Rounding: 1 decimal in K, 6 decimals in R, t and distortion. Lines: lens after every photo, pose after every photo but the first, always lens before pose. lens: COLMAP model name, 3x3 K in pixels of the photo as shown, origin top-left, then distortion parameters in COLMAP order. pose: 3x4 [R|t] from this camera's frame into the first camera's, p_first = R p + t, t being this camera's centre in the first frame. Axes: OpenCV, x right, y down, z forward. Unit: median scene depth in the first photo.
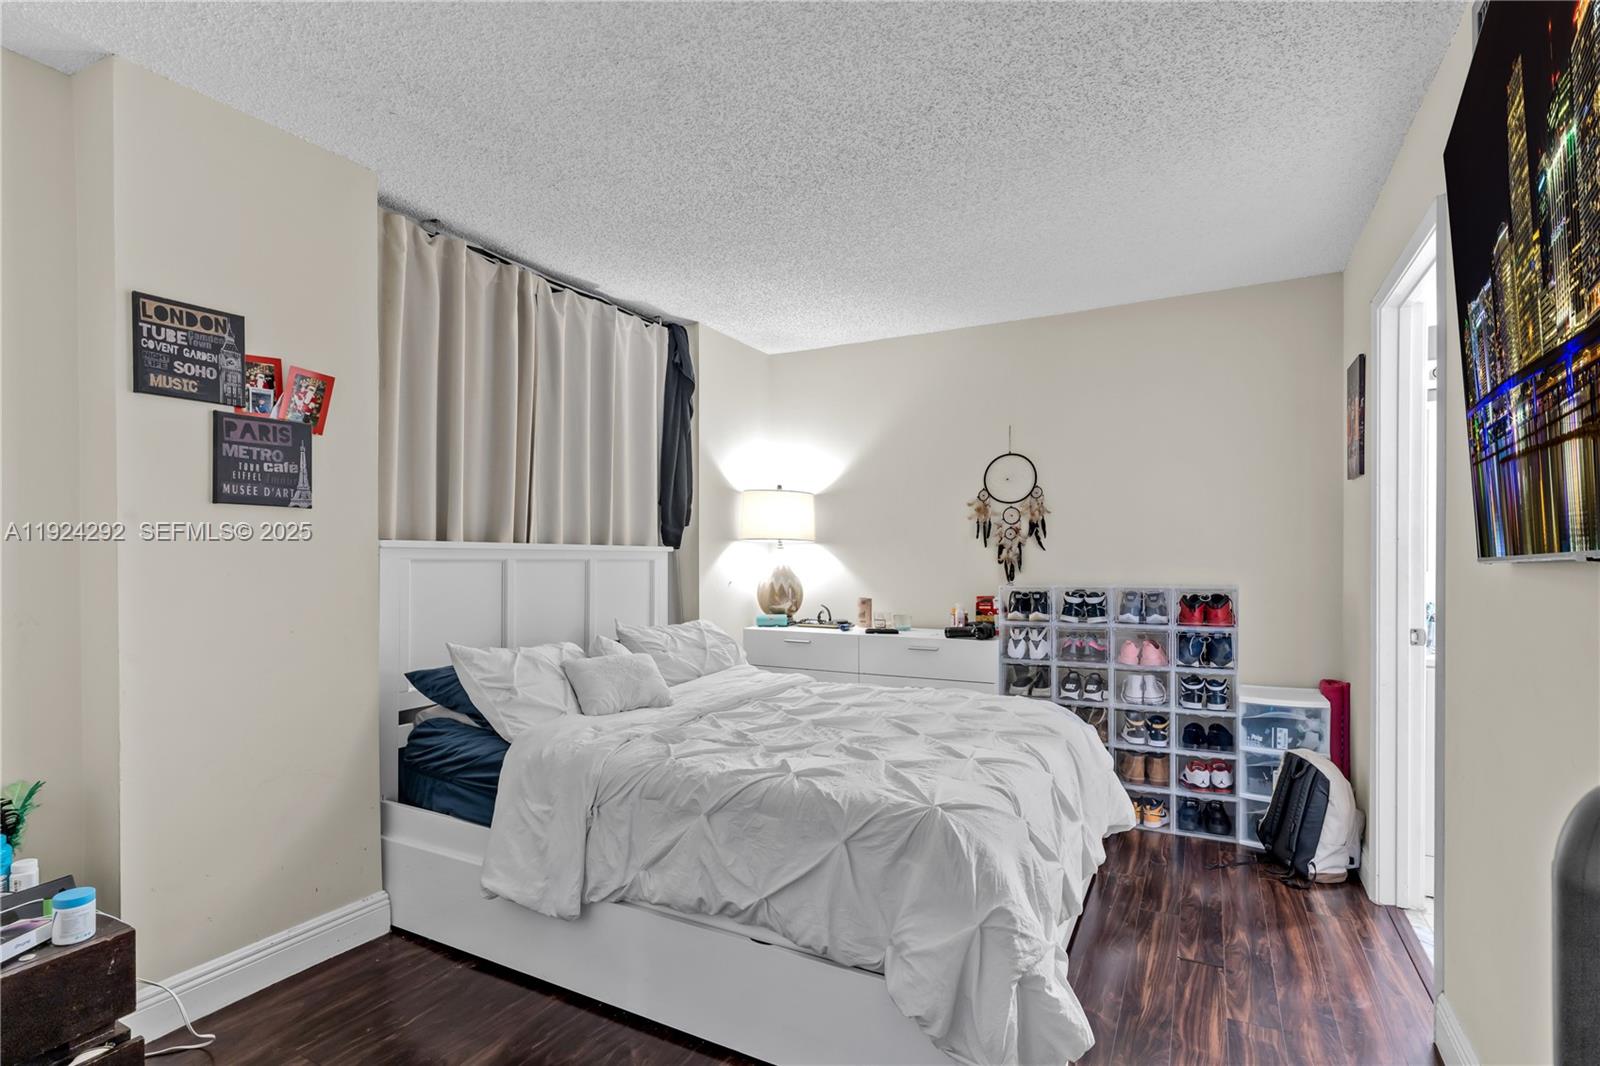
lens RADIAL K [[754.4, 0, 801.6], [0, 754.4, 537.5], [0, 0, 1]] dist [0.001837, 0.000469]
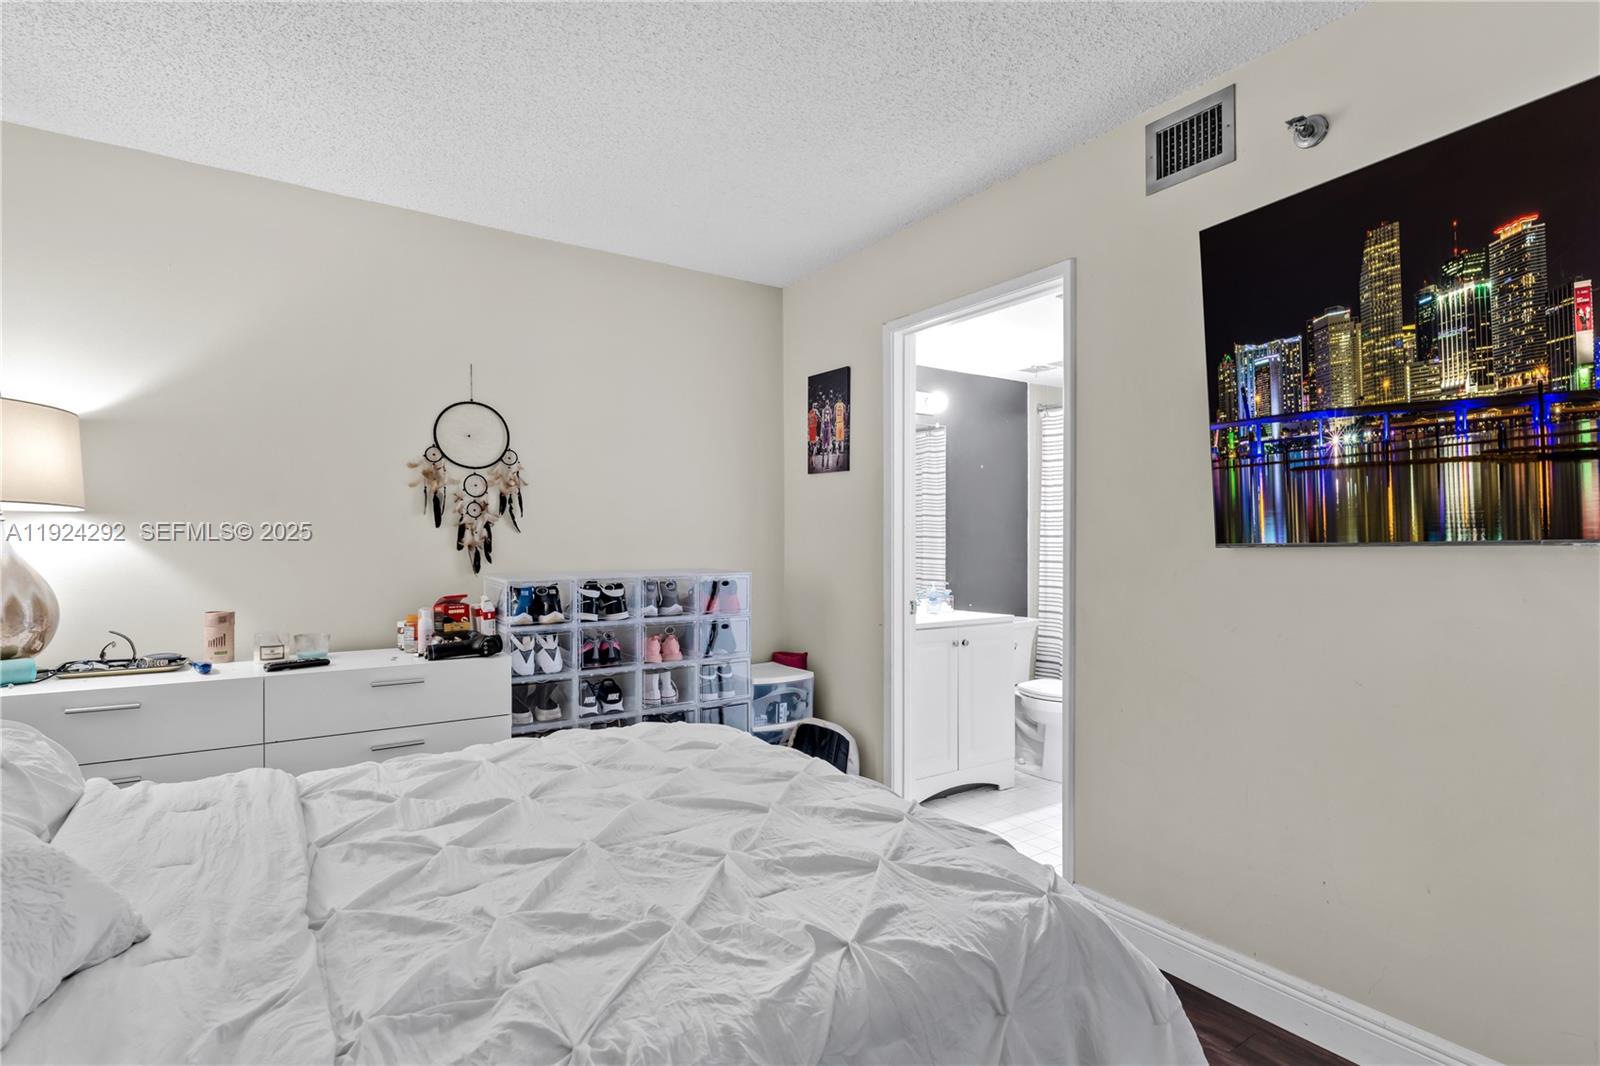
lens RADIAL K [[774.3, 0, 804.7], [0, 774.3, 525.6], [0, 0, 1]] dist [0.000439, -0.000630]
pose [[0.483095, 0.020224, 0.875334, -0.261888], [-0.024426, 0.999655, -0.009616, 0.011182], [-0.875227, -0.016736, 0.483423, 0.389410]]
